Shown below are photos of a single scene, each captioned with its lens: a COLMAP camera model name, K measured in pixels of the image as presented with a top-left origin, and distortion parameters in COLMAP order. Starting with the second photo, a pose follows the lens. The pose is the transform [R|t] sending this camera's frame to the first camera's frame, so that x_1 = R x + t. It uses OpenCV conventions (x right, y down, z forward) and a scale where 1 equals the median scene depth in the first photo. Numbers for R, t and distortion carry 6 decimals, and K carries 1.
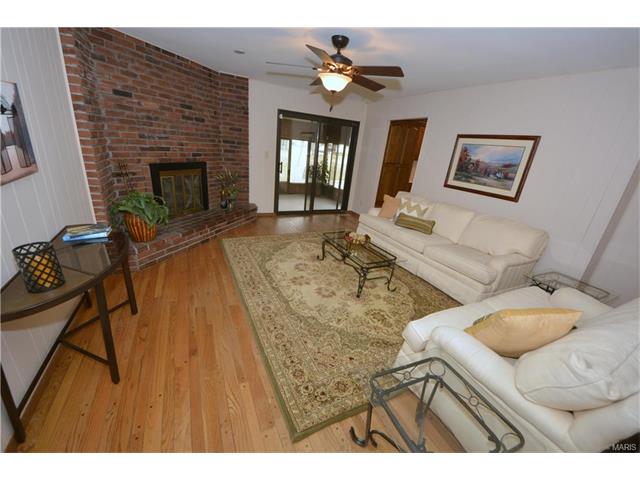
lens RADIAL K [[262.7, 0, 319.0], [0, 262.7, 240.3], [0, 0, 1]] dist [-0.000009, -0.000031]
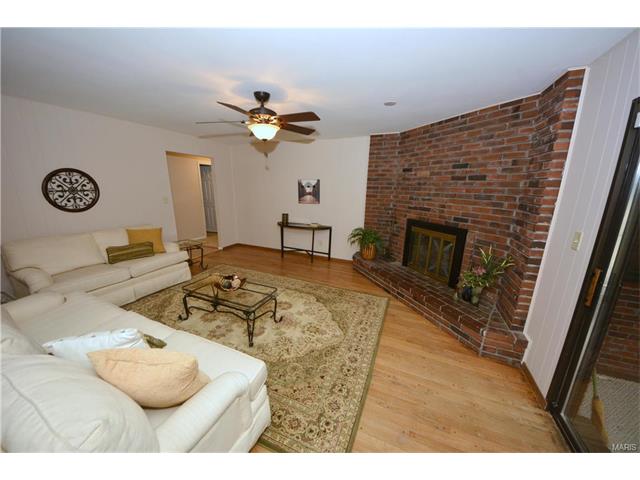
lens RADIAL K [[231.4, 0, 319.8], [0, 231.4, 240.7], [0, 0, 1]] dist [0.012062, -0.000119]
pose [[-0.763171, 0.050492, -0.644220, 0.377842], [-0.298026, 0.857080, 0.420230, -0.504658], [0.573367, 0.512702, -0.639051, 1.416684]]
